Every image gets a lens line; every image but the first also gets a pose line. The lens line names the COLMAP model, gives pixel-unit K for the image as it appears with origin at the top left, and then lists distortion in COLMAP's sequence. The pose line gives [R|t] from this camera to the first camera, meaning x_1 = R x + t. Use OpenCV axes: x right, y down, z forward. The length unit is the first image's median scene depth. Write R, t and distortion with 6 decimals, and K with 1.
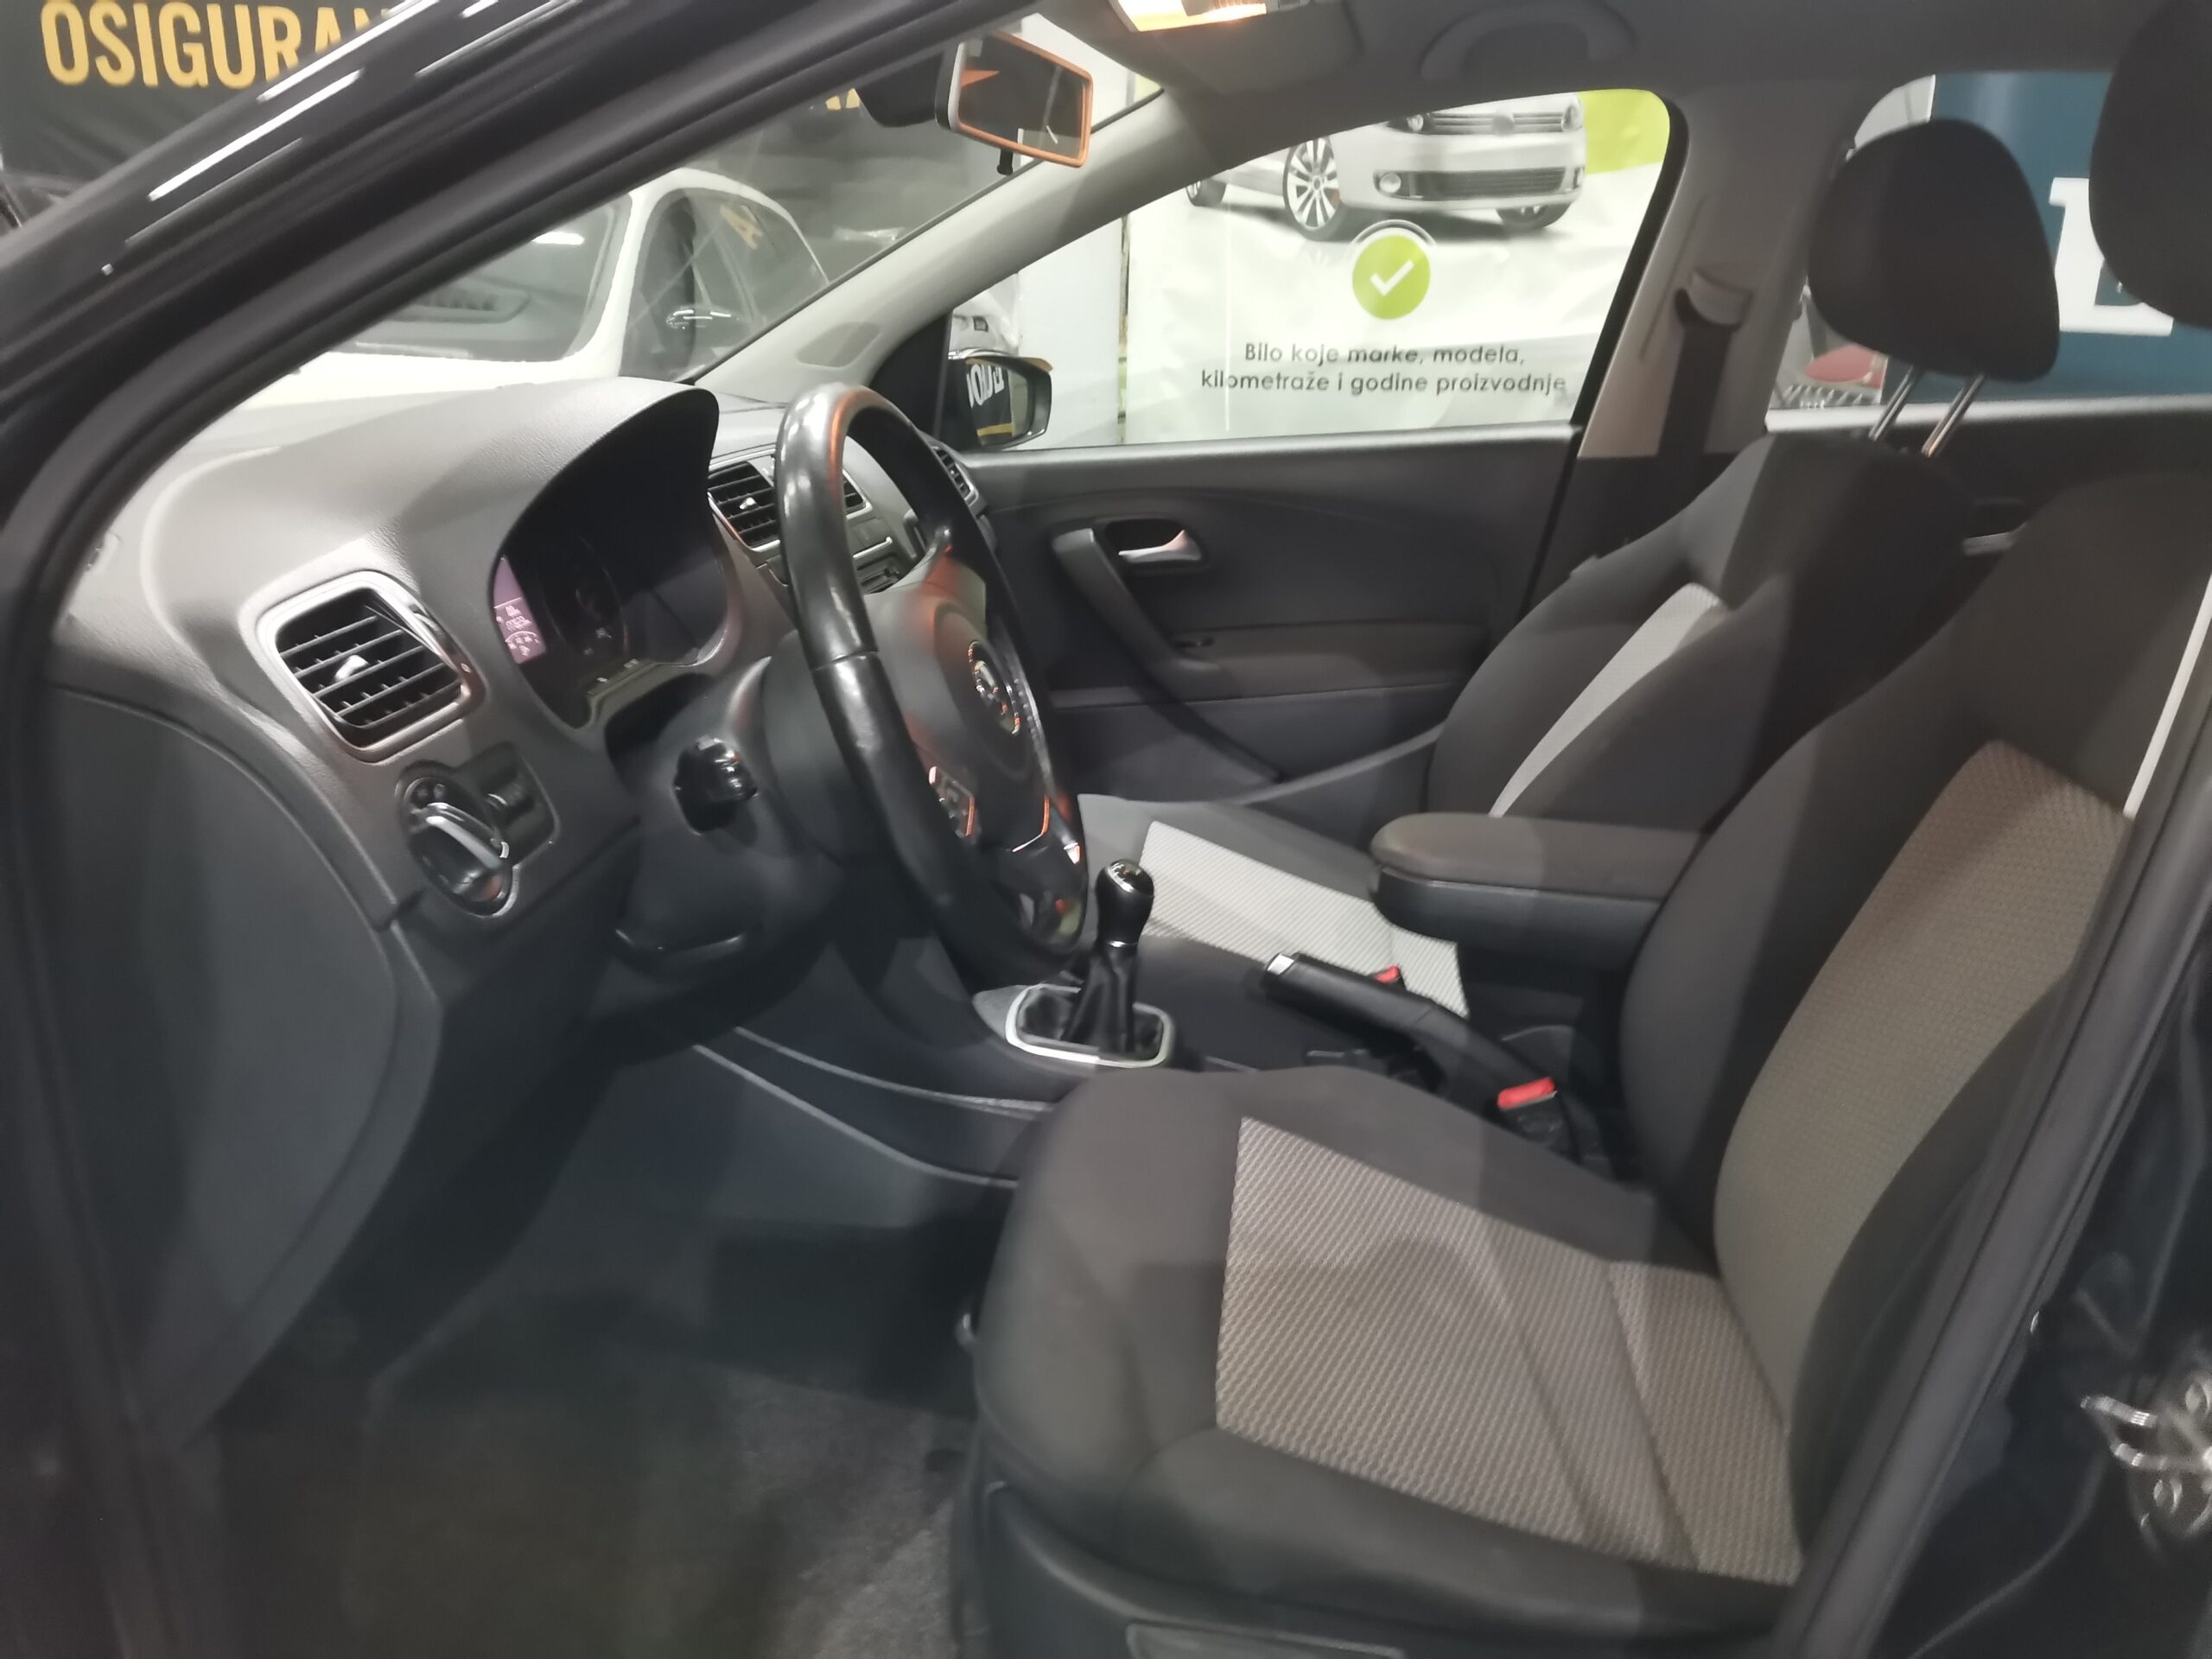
lens RADIAL K [[1685.2, 0, 1084.1], [0, 1685.2, 851.0], [0, 0, 1]] dist [0.076754, -0.080023]
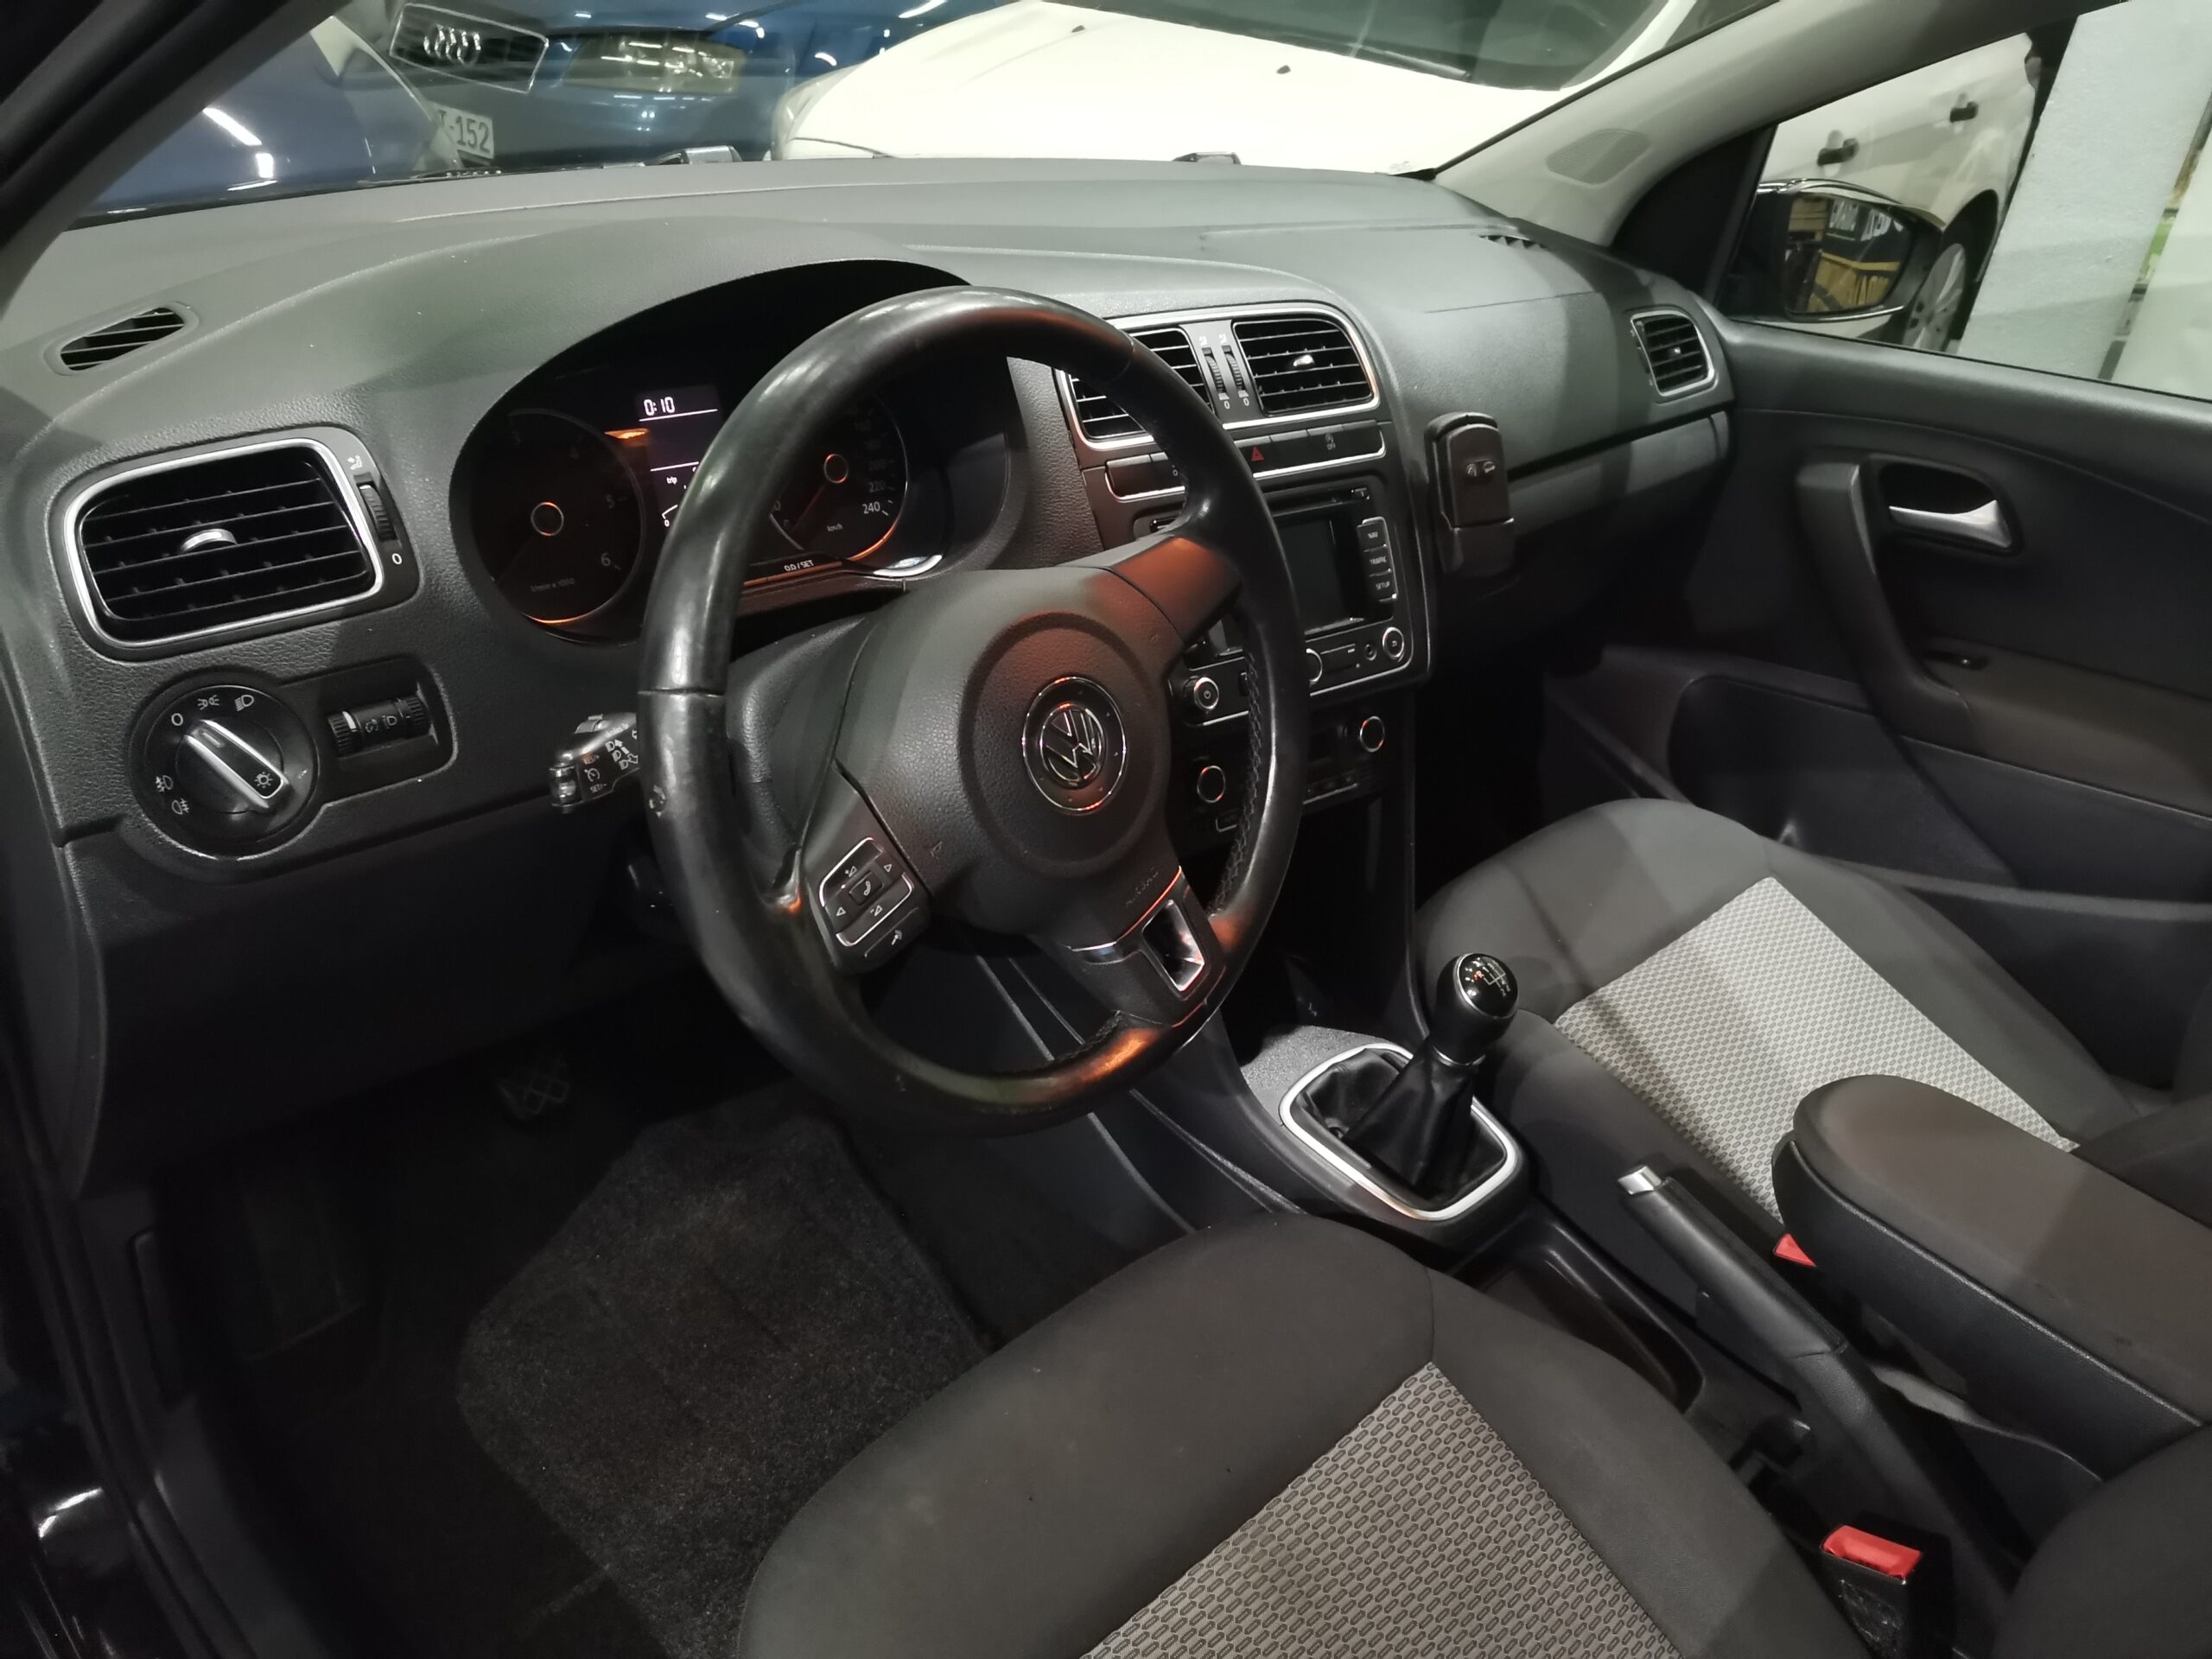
lens RADIAL K [[1685.2, 0, 1126.8], [0, 1685.2, 825.0], [0, 0, 1]] dist [0.076754, -0.080023]
pose [[0.778874, 0.373036, -0.504182, 0.202625], [-0.289338, 0.926947, 0.238856, -0.144649], [0.556453, -0.040160, 0.829908, 0.232324]]
